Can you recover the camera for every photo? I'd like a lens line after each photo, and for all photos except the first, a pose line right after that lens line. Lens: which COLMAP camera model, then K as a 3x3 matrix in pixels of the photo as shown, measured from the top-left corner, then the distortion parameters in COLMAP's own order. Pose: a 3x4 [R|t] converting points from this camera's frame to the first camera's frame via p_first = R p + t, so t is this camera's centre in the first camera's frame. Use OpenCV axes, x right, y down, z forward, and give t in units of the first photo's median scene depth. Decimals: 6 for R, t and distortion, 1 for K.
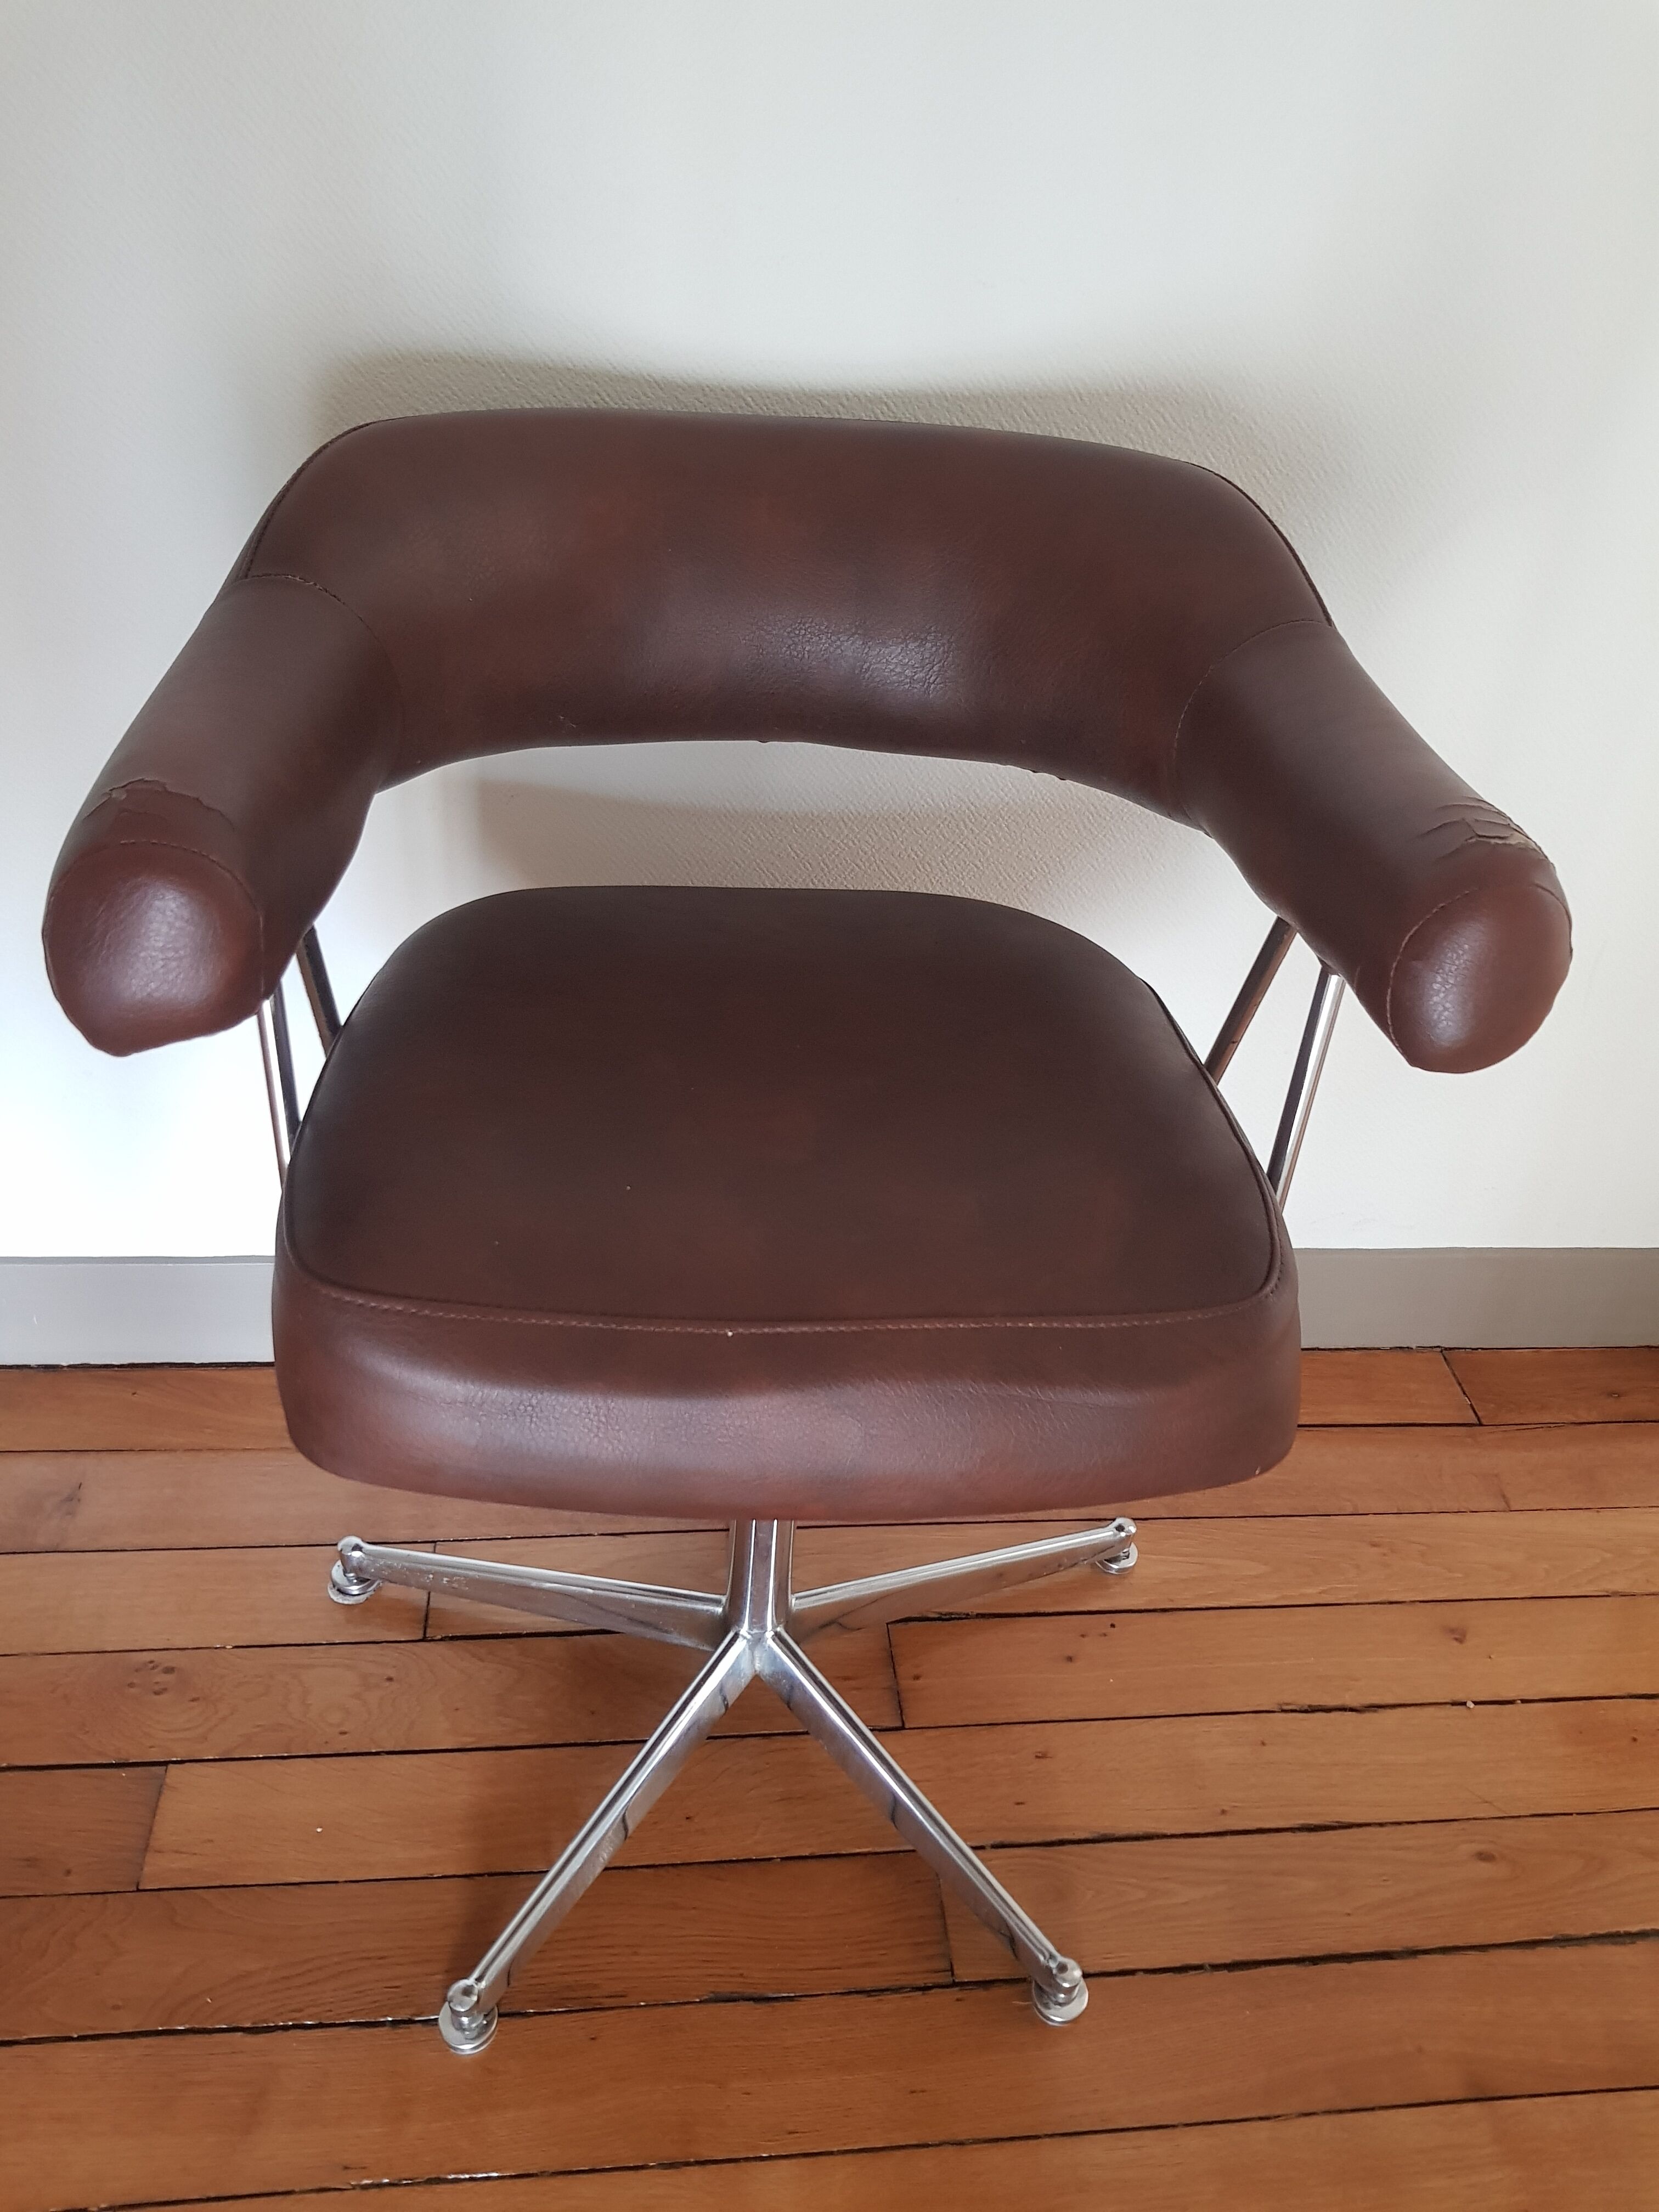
lens RADIAL K [[1694.3, 0, 829.5], [0, 1694.3, 1106.0], [0, 0, 1]] dist [0.041503, -0.071333]
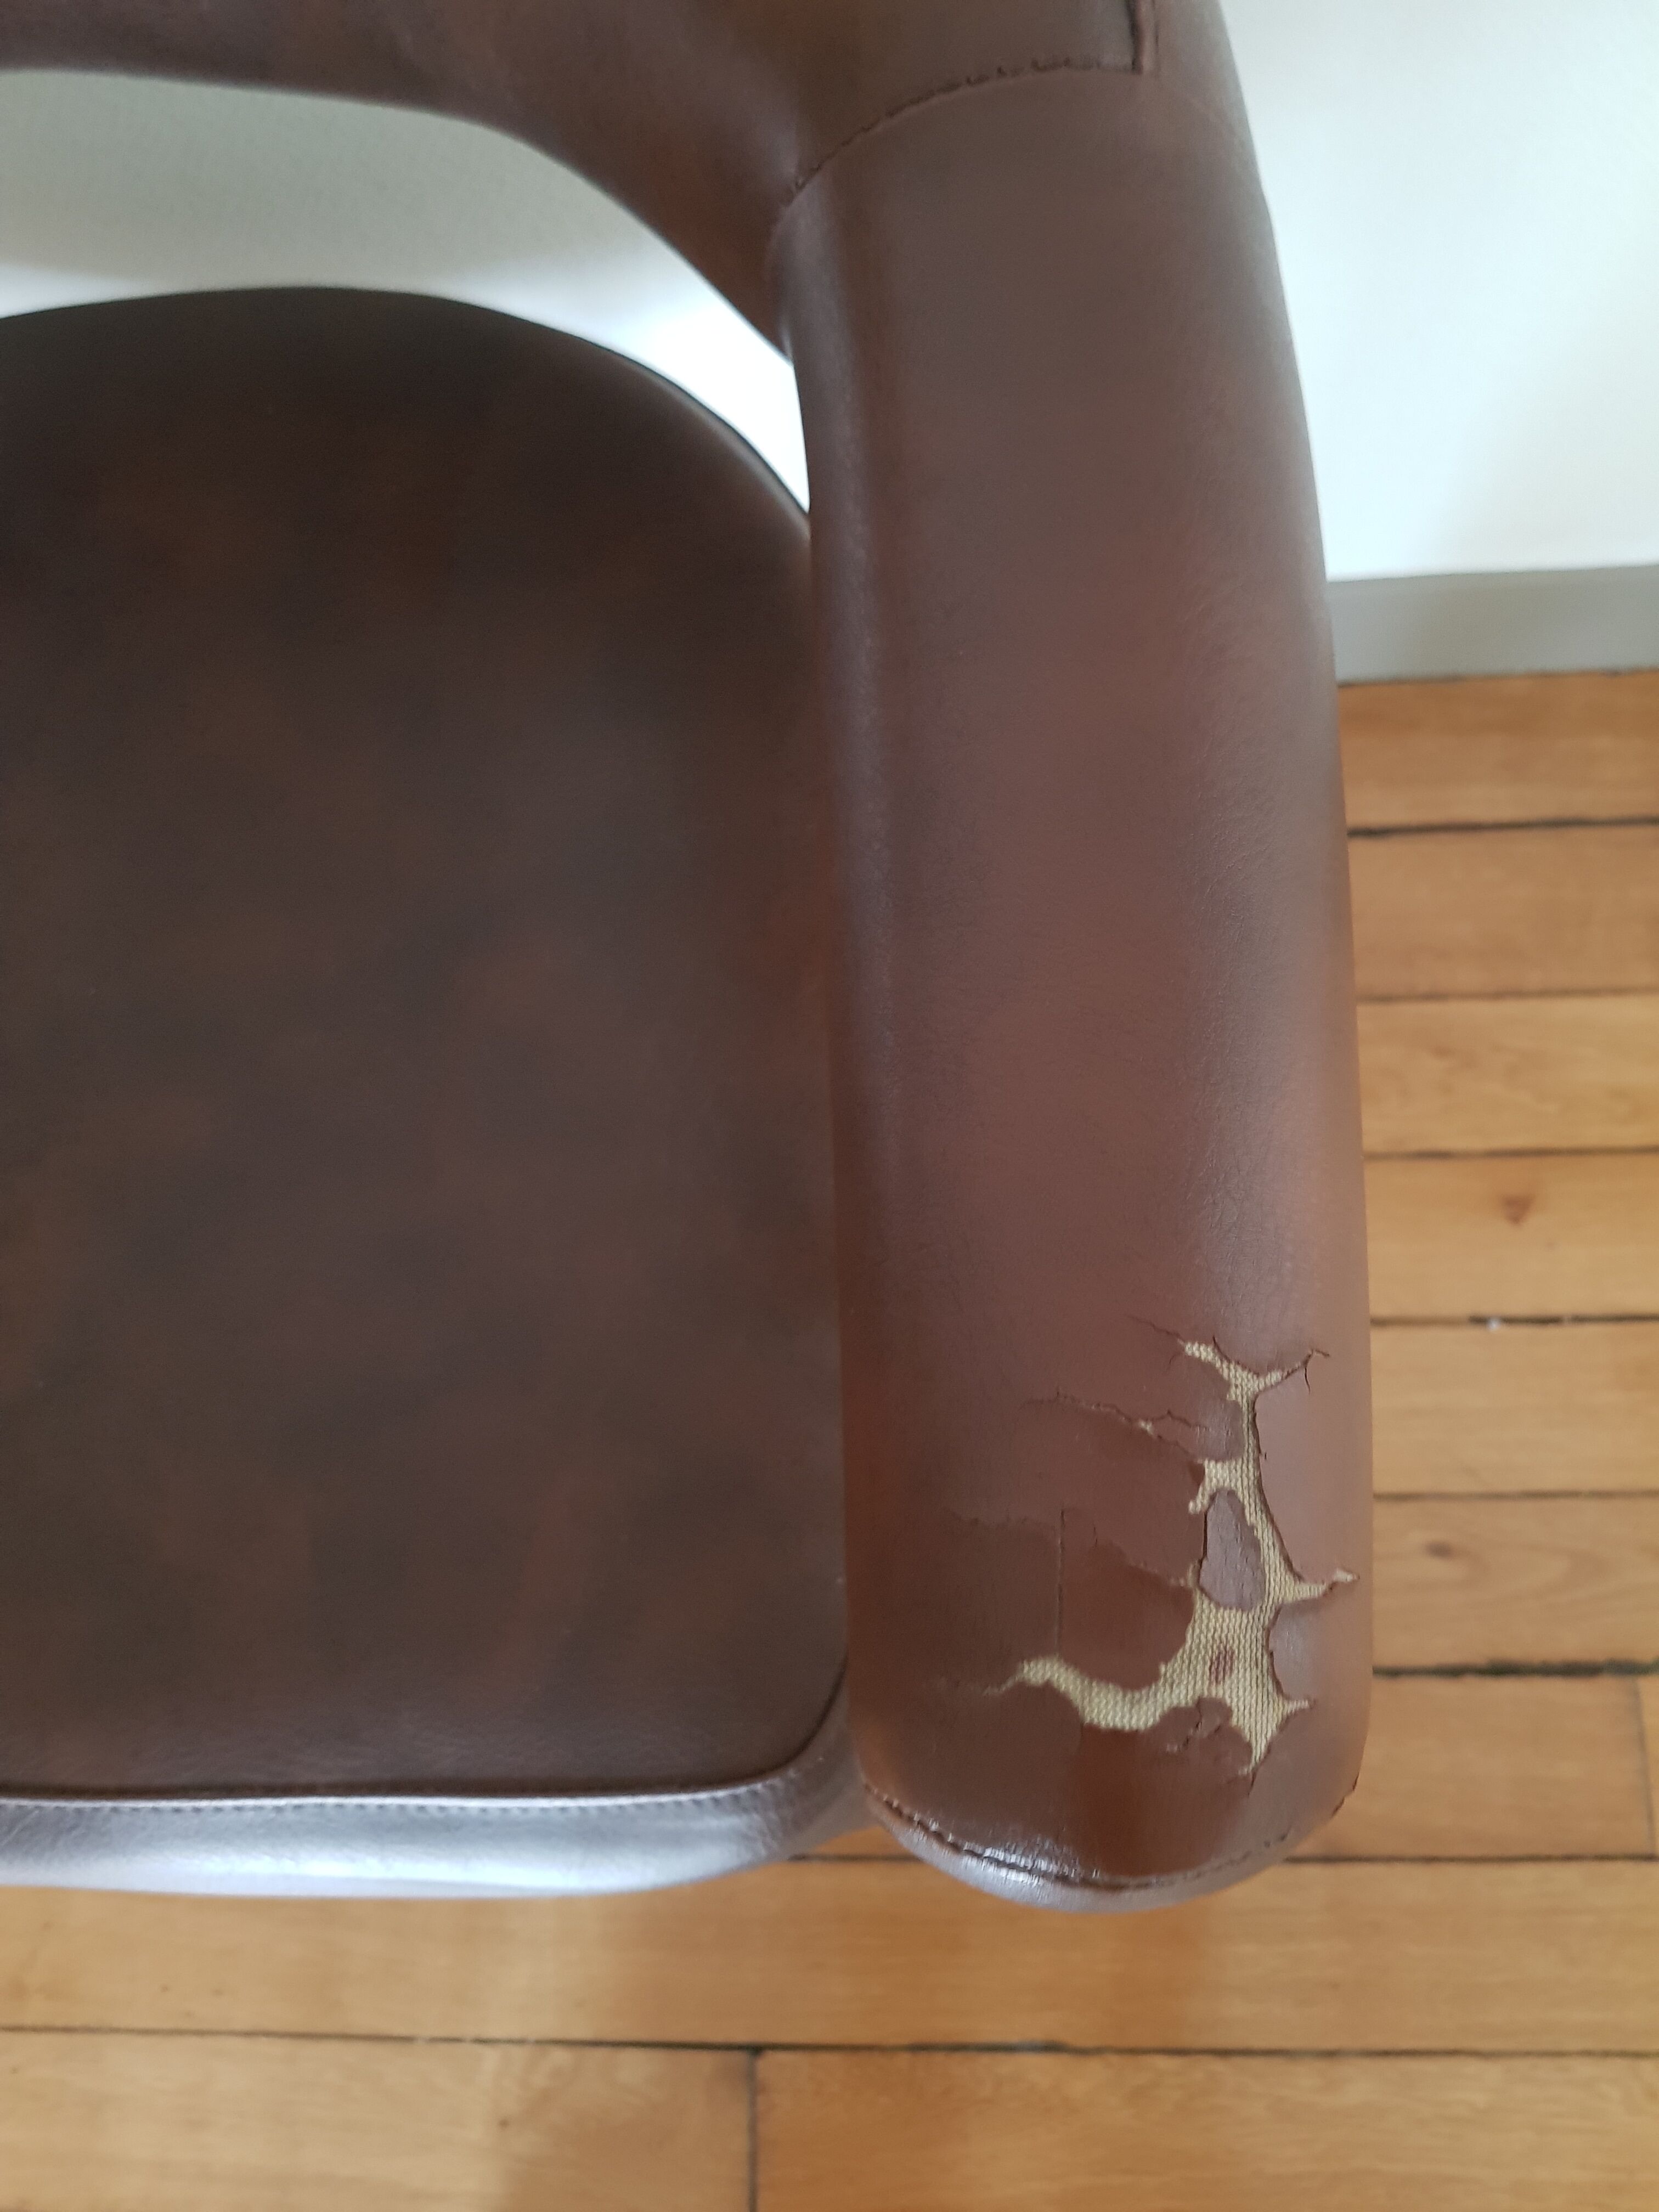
lens RADIAL K [[1717.9, 0, 821.9], [0, 1717.9, 1094.9], [0, 0, 1]] dist [0.028926, -0.061311]
pose [[0.981147, 0.046027, -0.187701, 0.246242], [0.094931, 0.731203, 0.675522, -0.281955], [0.168340, -0.680605, 0.713049, 0.530648]]
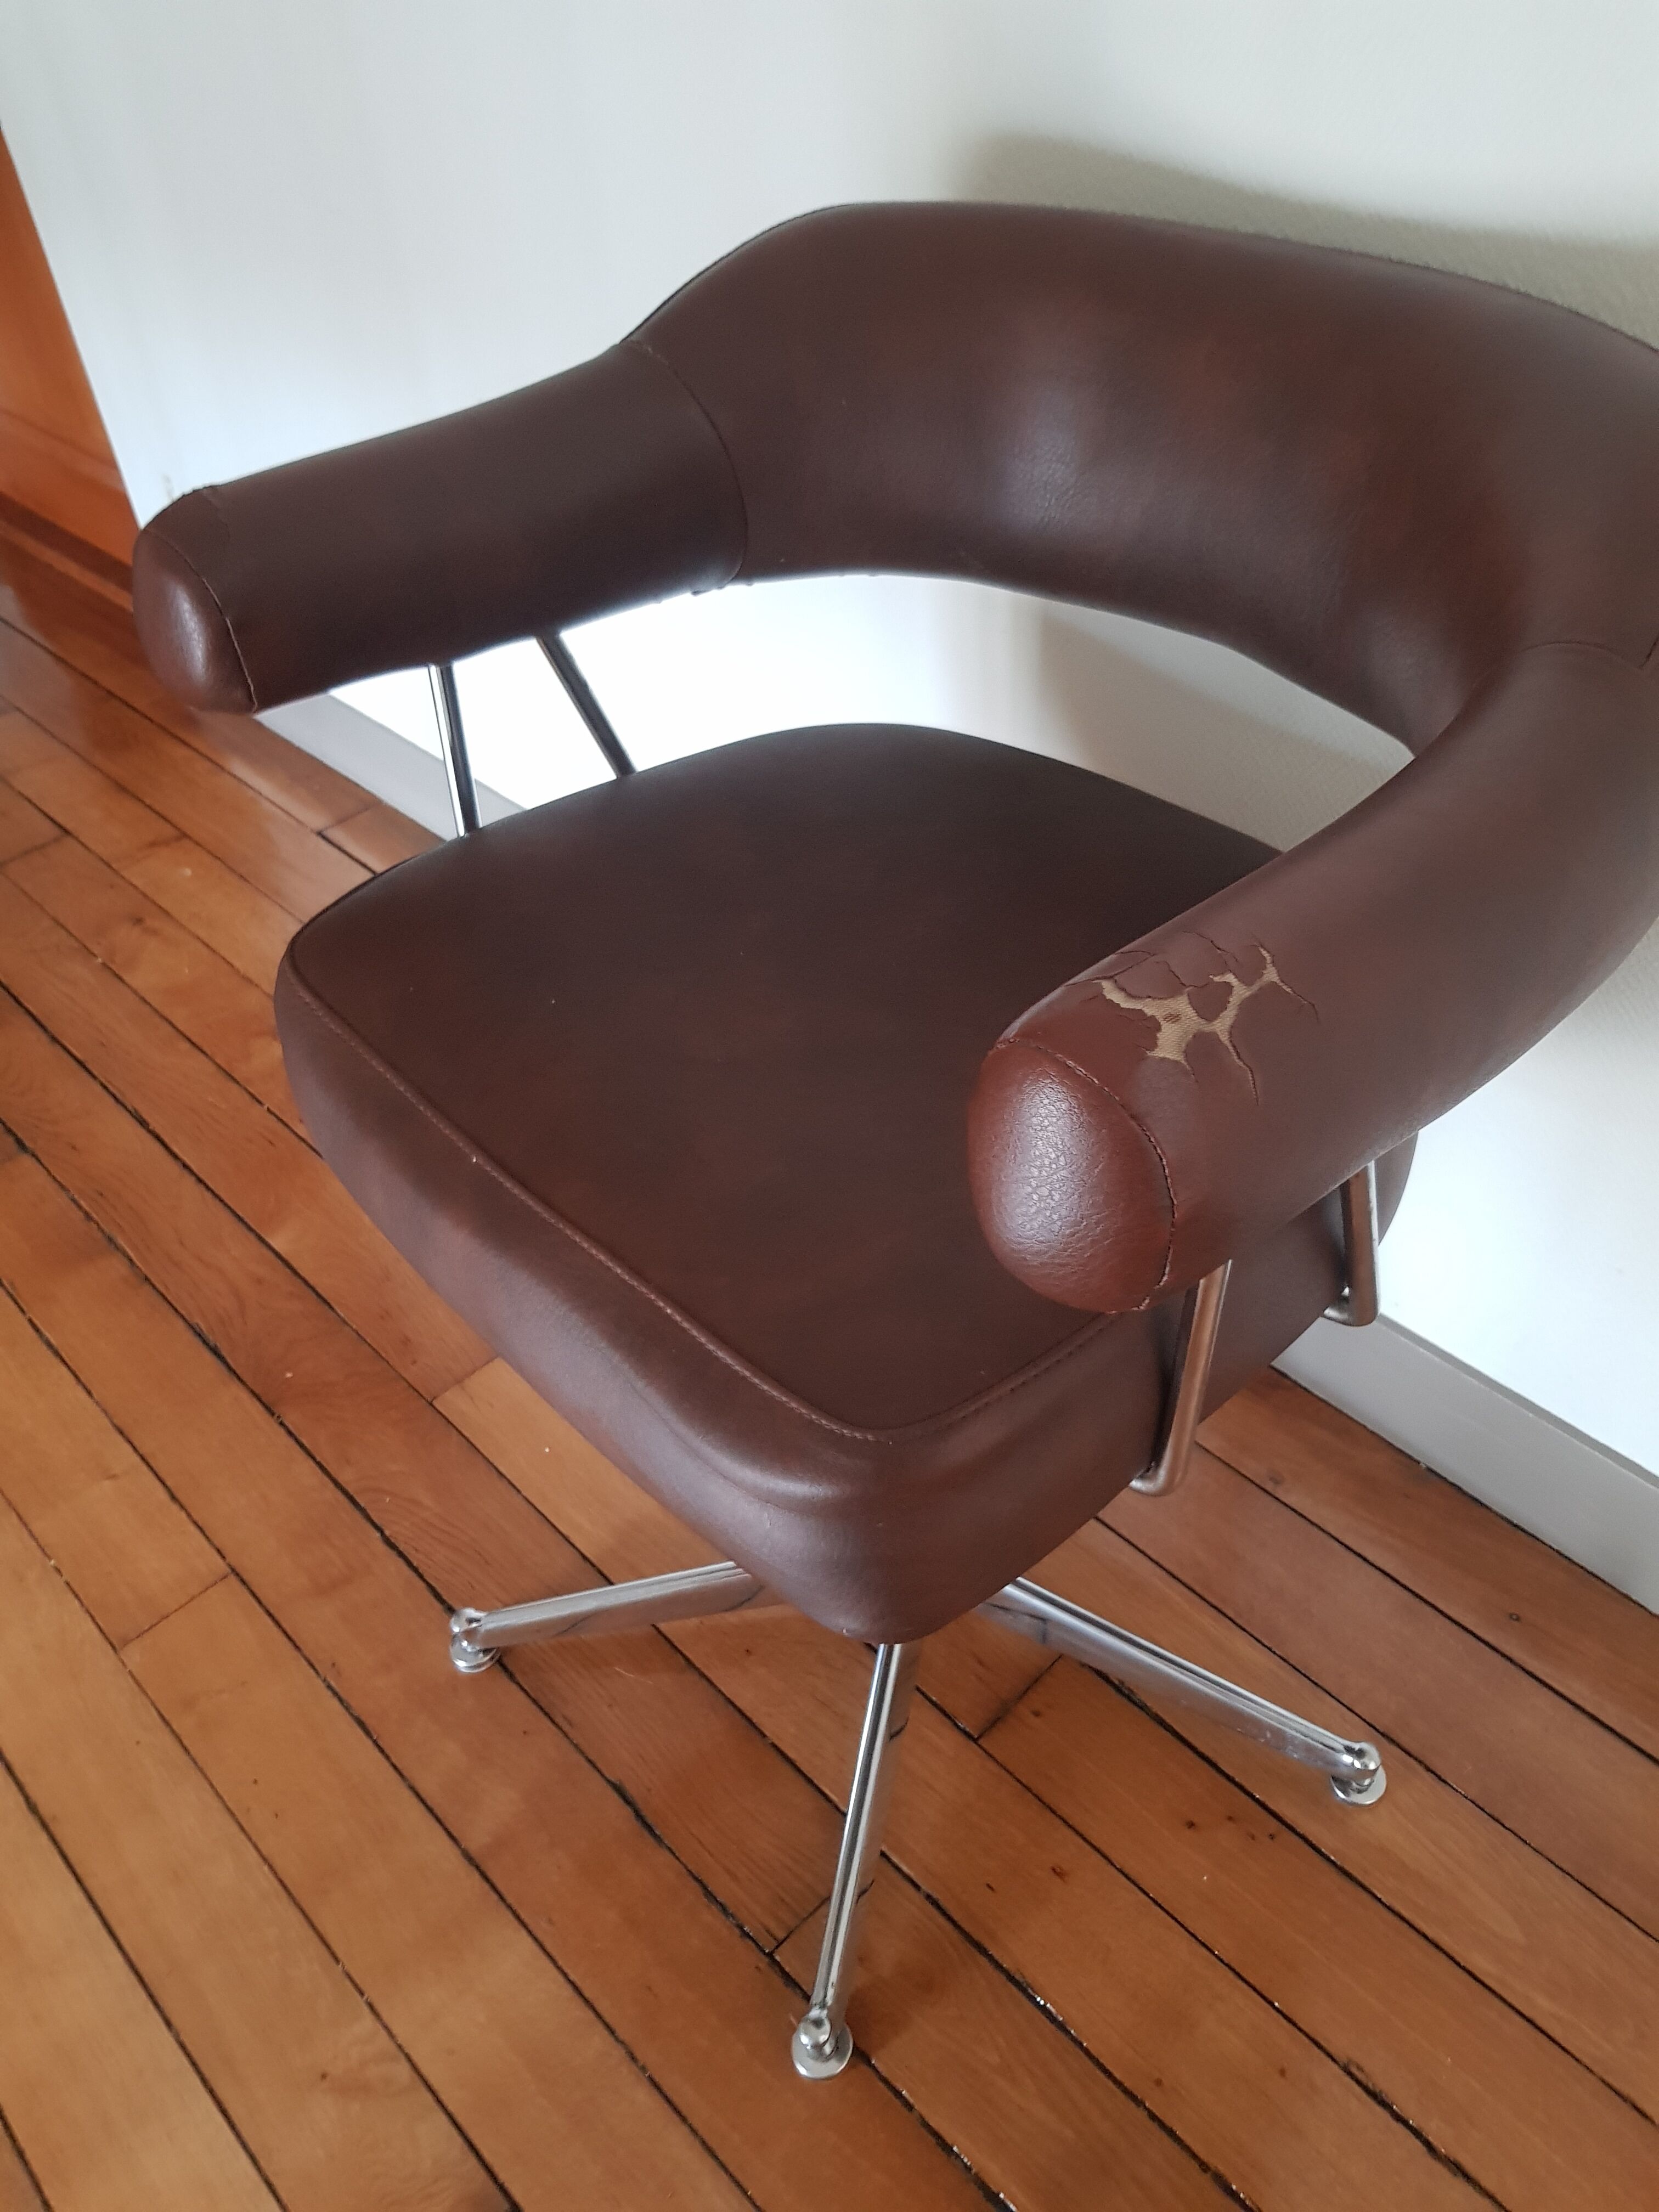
lens RADIAL K [[1708.4, 0, 863.7], [0, 1708.4, 1114.9], [0, 0, 1]] dist [0.034329, -0.062817]
pose [[0.612797, 0.435991, -0.659084, 0.491228], [-0.364715, 0.895929, 0.253564, -0.153527], [0.701044, 0.084995, 0.708035, 0.295064]]
